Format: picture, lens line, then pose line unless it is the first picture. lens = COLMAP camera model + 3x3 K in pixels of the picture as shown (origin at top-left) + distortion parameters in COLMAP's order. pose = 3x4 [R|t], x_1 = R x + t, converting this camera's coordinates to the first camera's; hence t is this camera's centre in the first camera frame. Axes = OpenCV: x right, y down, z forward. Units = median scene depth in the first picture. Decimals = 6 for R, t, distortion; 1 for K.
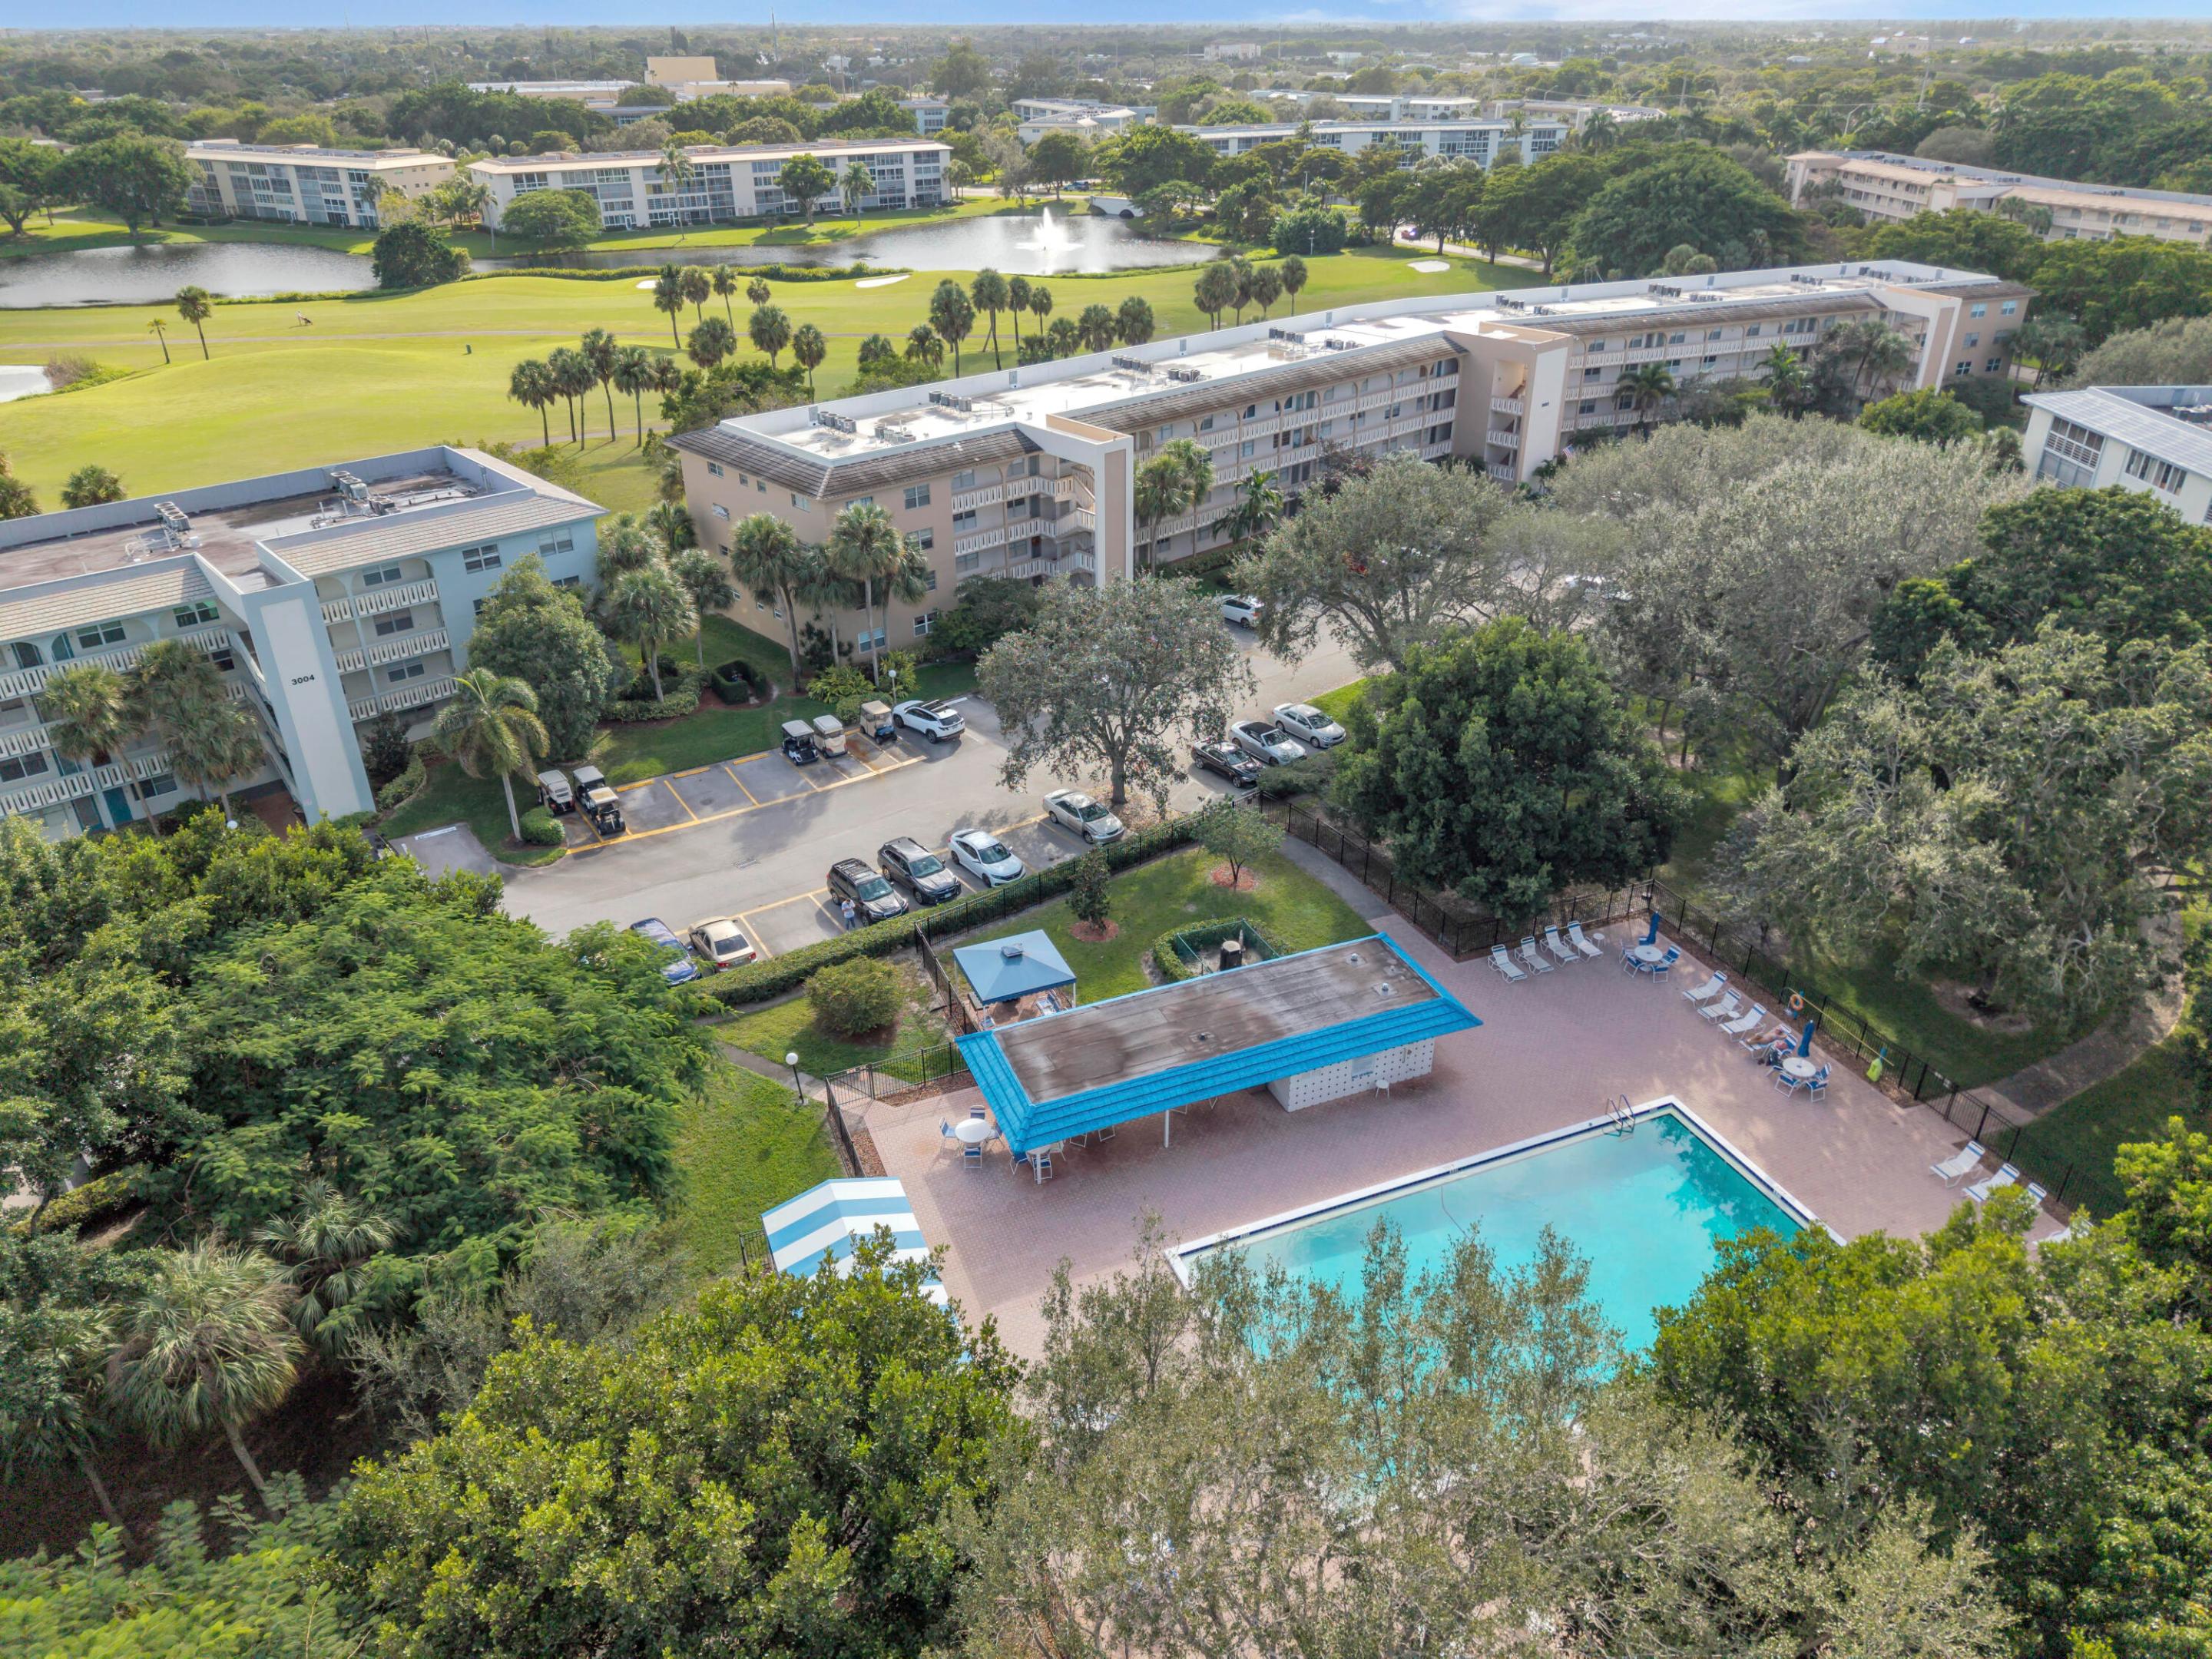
lens RADIAL K [[1489.9, 0, 1126.2], [0, 1489.9, 827.7], [0, 0, 1]] dist [0.019875, -0.016215]
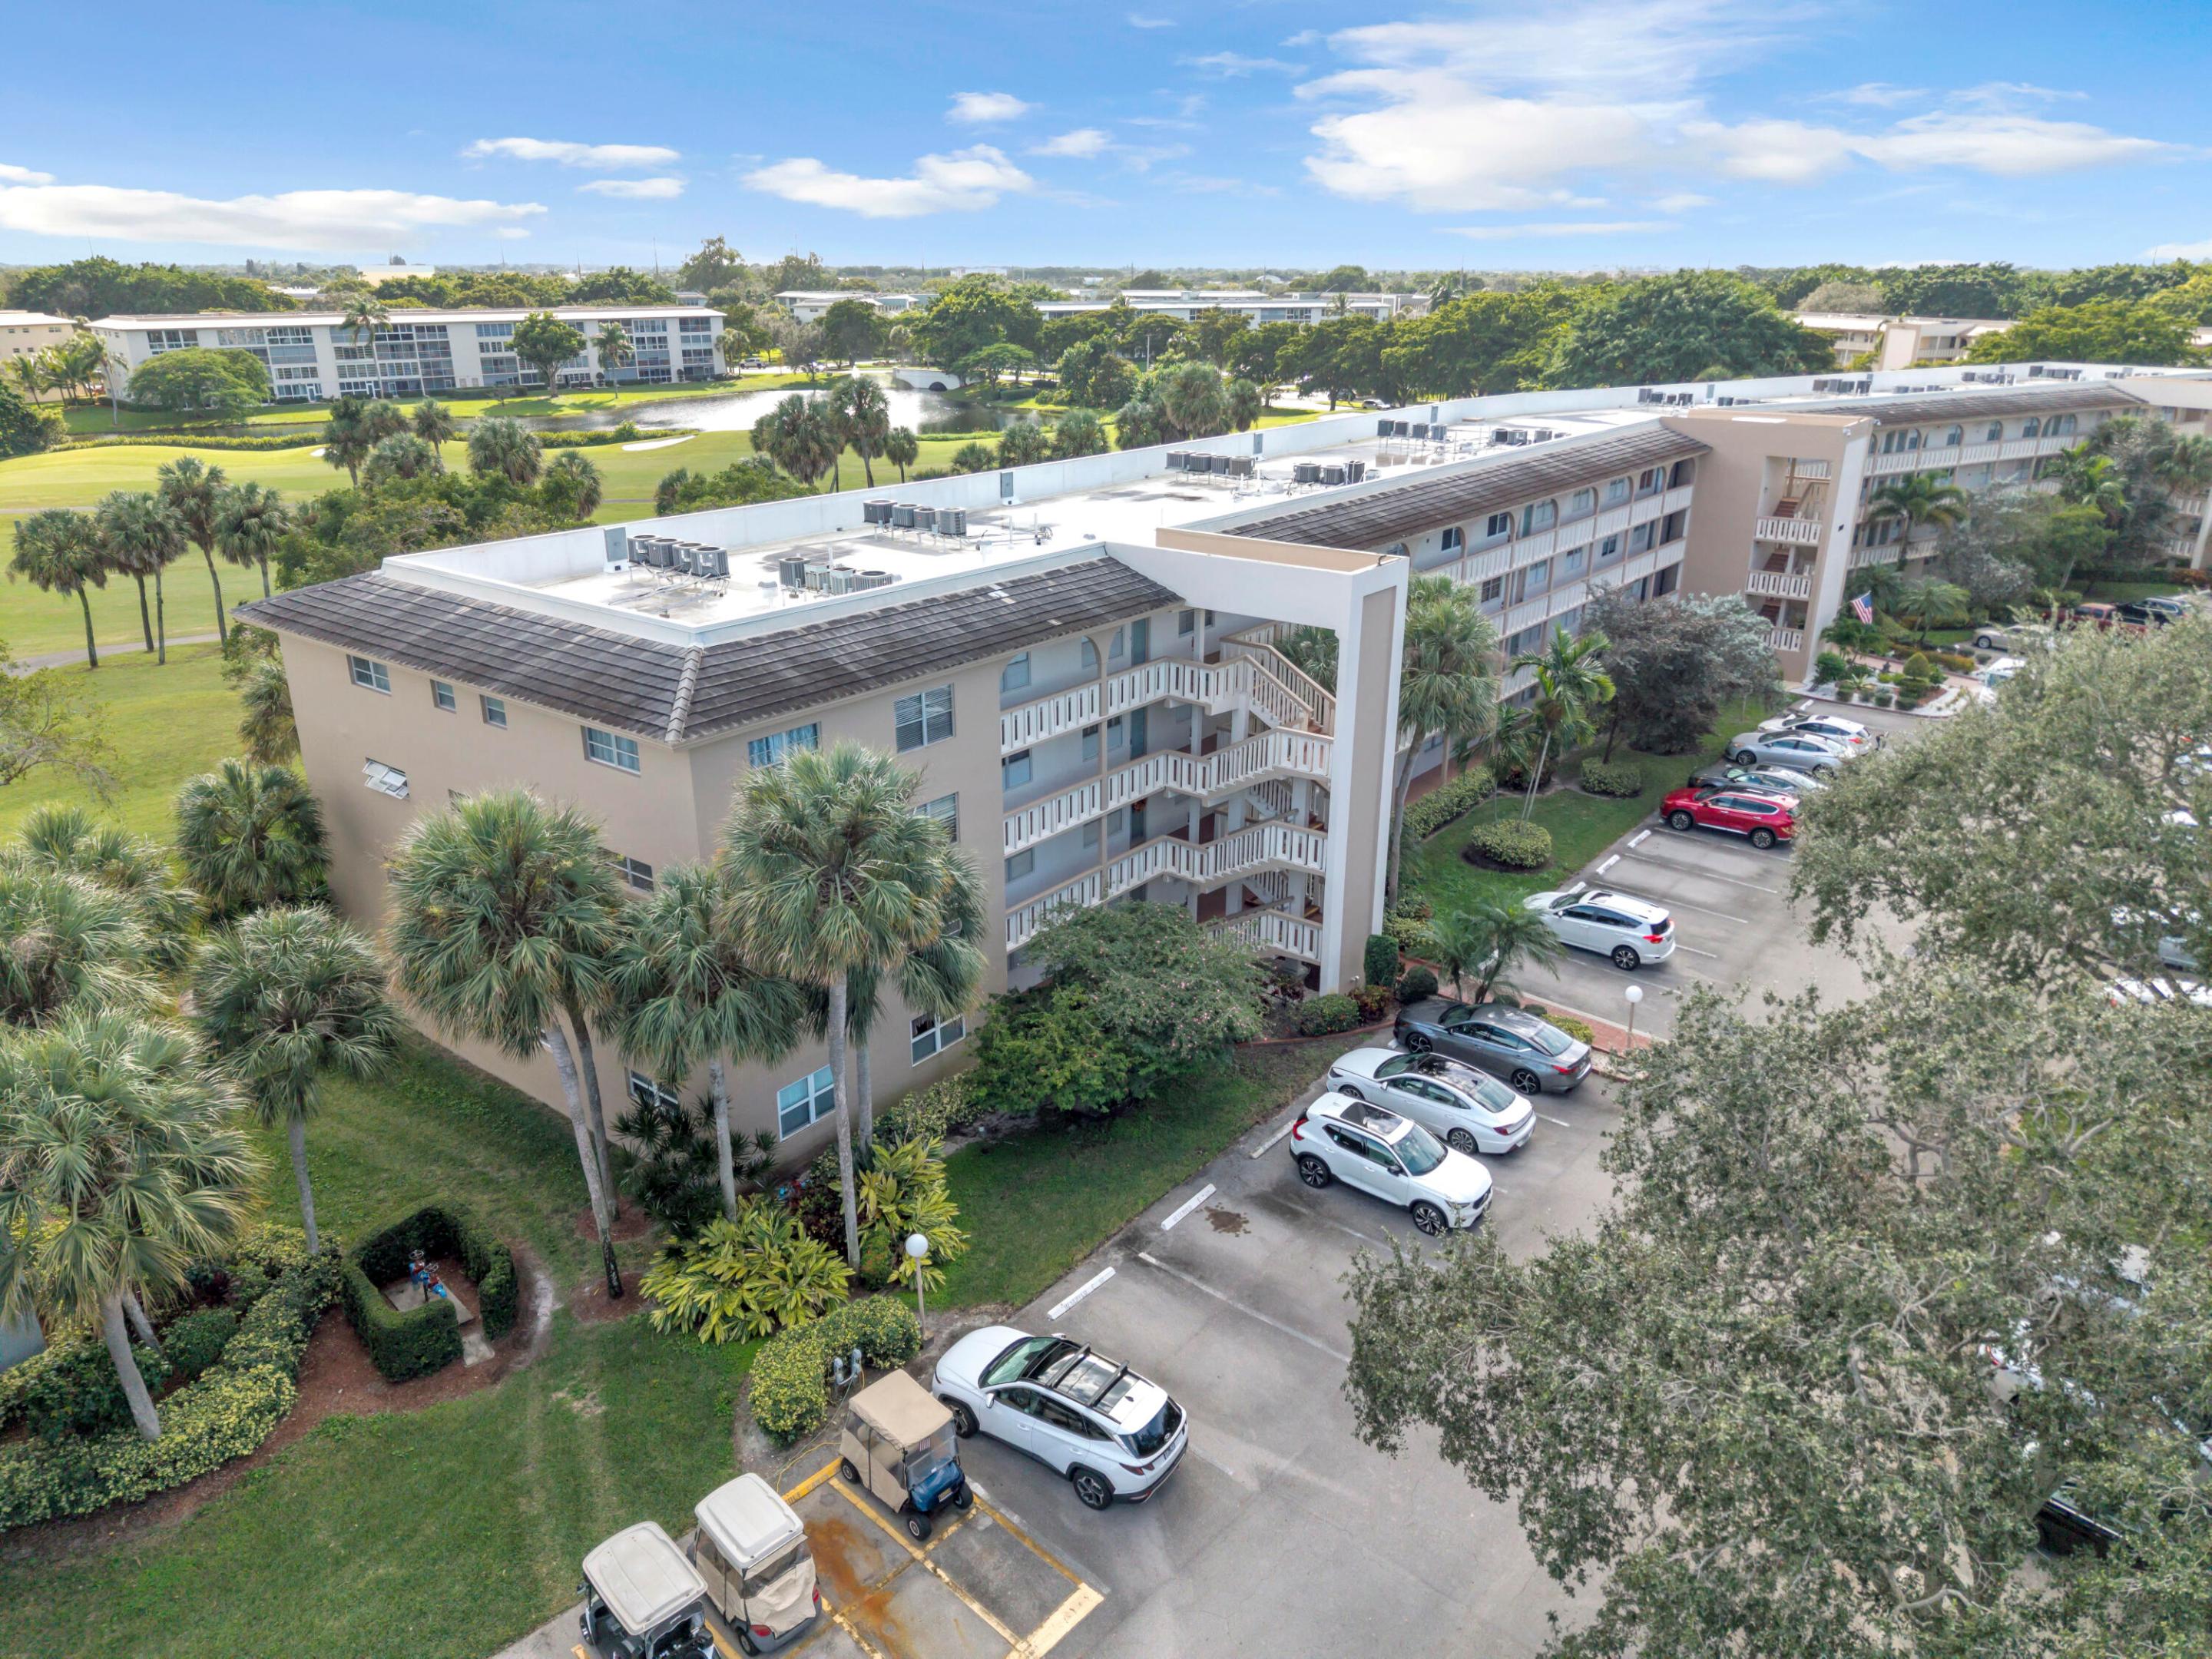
lens RADIAL K [[1489.9, 0, 1117.0], [0, 1489.9, 819.3], [0, 0, 1]] dist [0.019875, -0.016215]
pose [[0.986528, -0.052862, 0.154817, -0.151637], [0.074252, 0.987948, -0.135816, -0.141466], [-0.145772, 0.145481, 0.978563, 0.624168]]
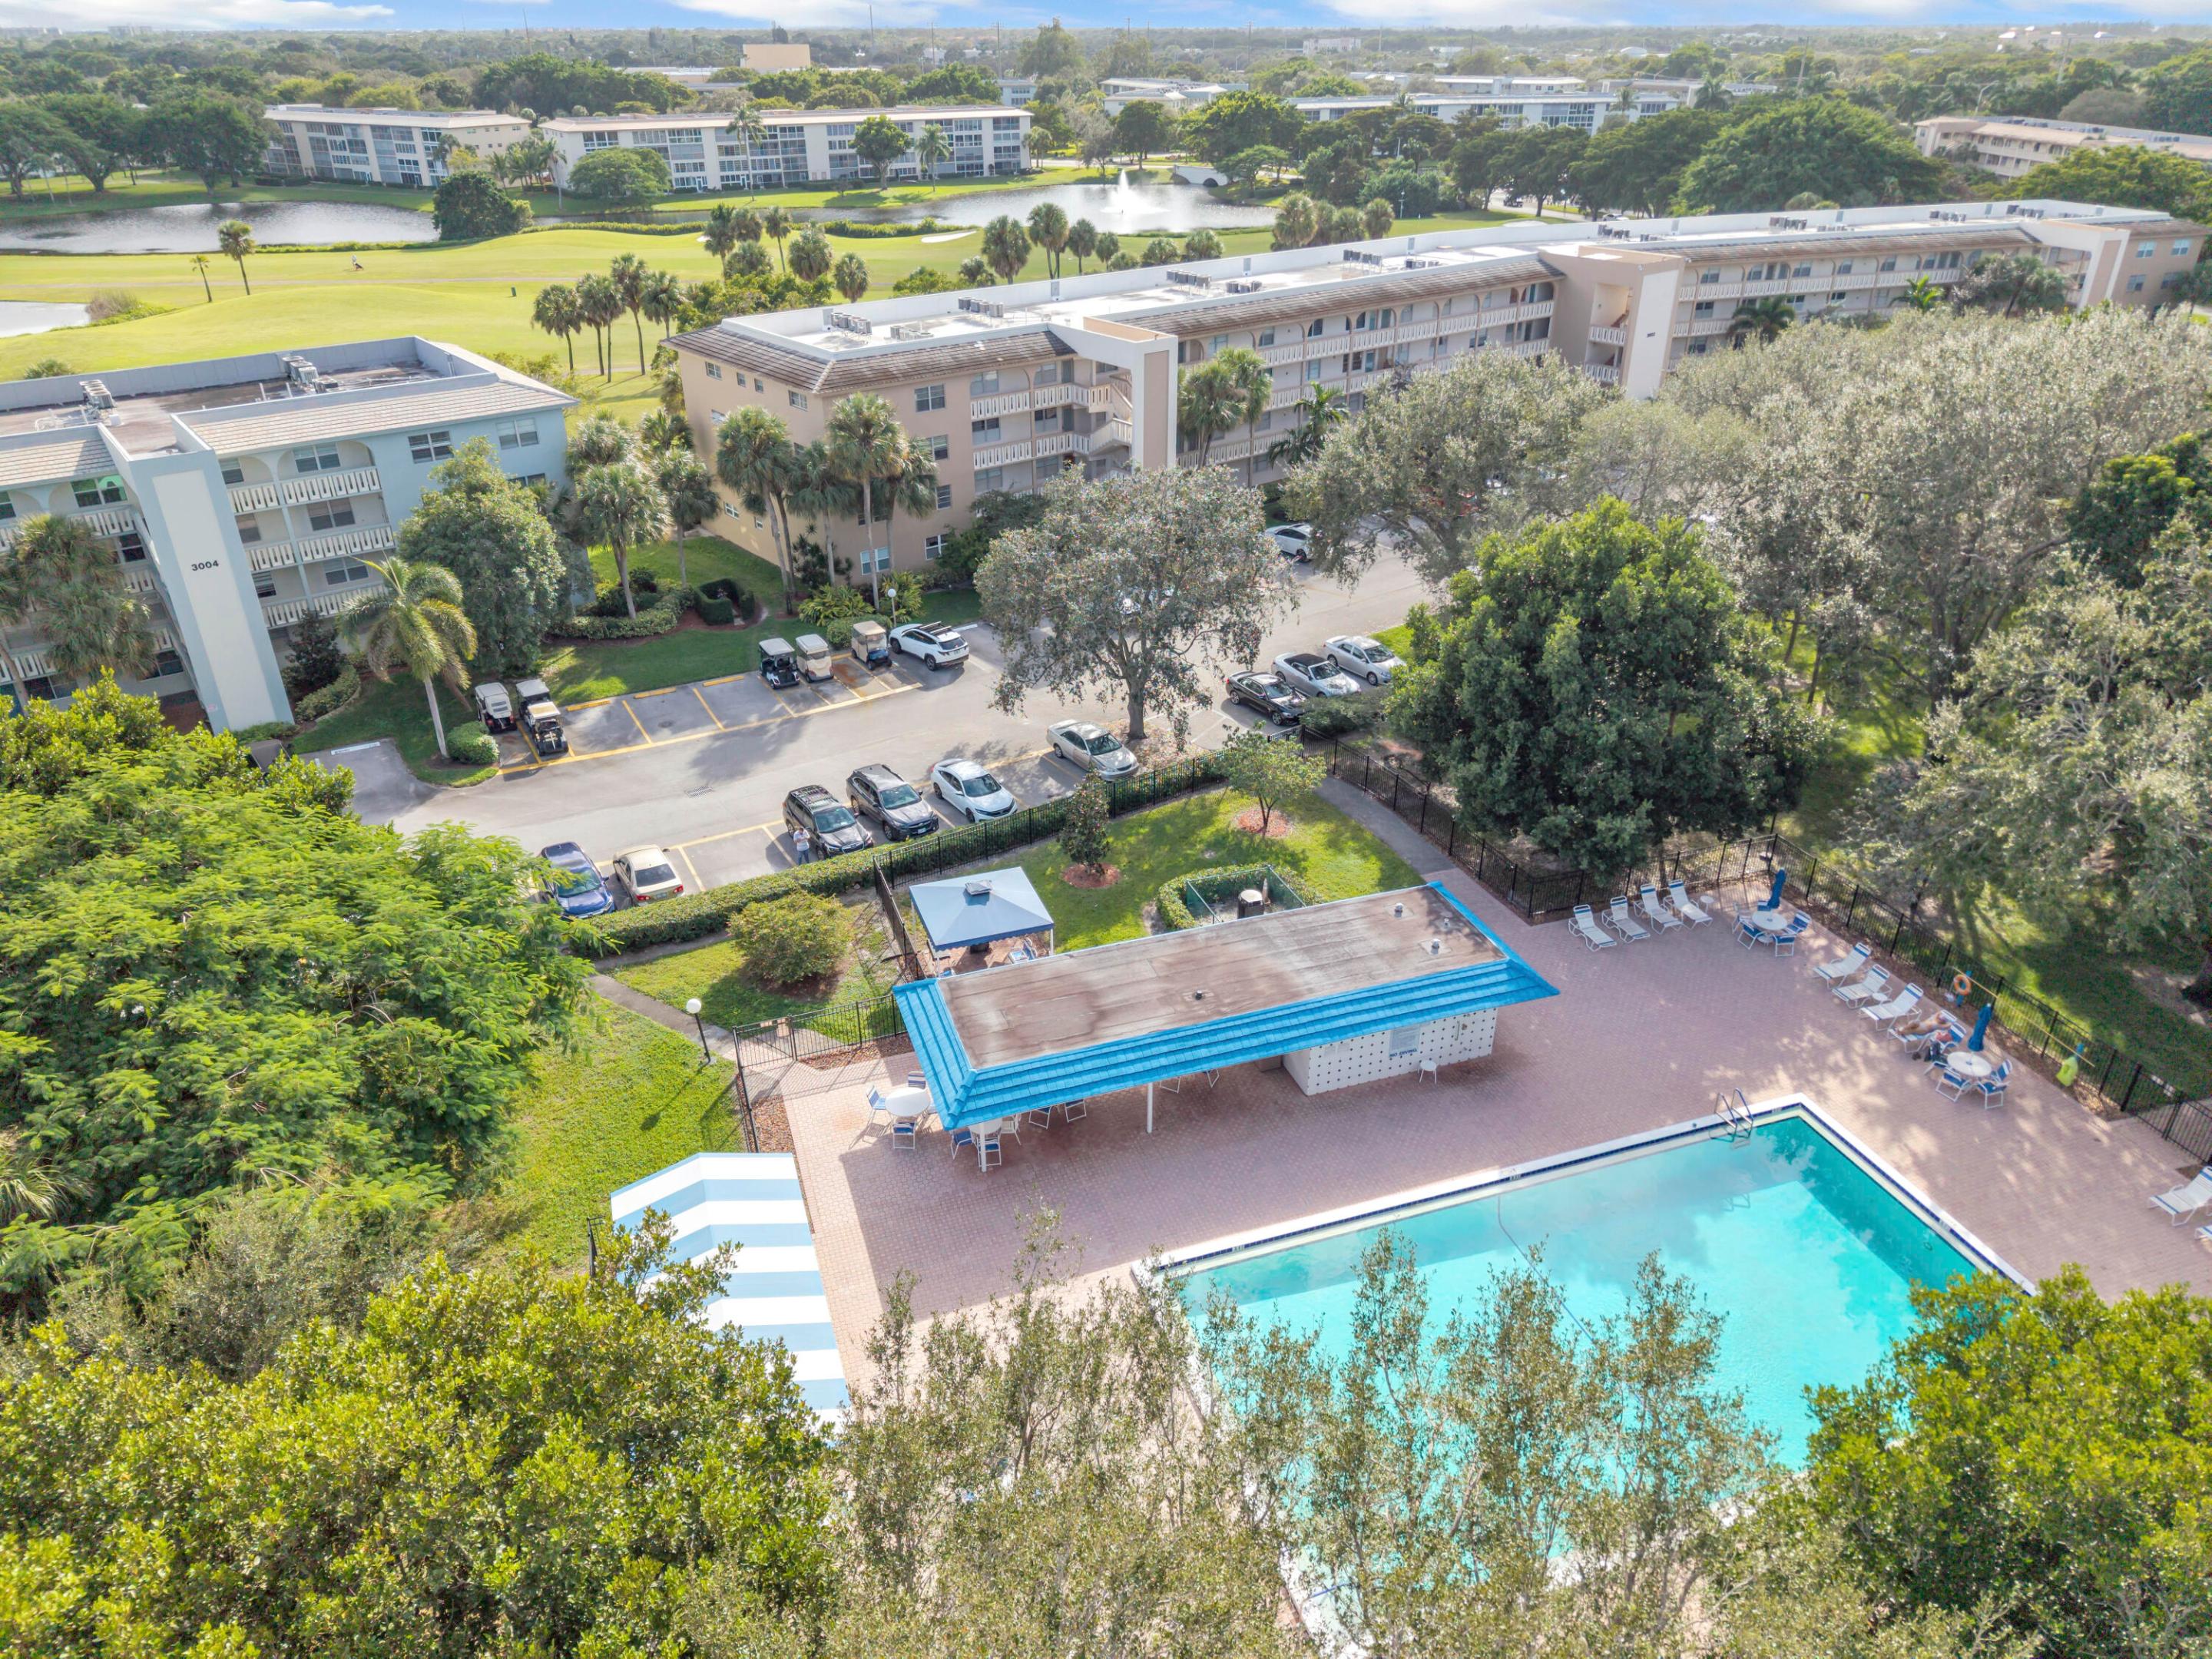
lens RADIAL K [[1489.9, 0, 1124.8], [0, 1489.9, 827.9], [0, 0, 1]] dist [0.019875, -0.016215]
pose [[0.998134, 0.029483, -0.053469, 0.030187], [-0.029659, 0.999557, -0.002501, 0.032009], [0.053371, 0.004083, 0.998566, 0.121188]]
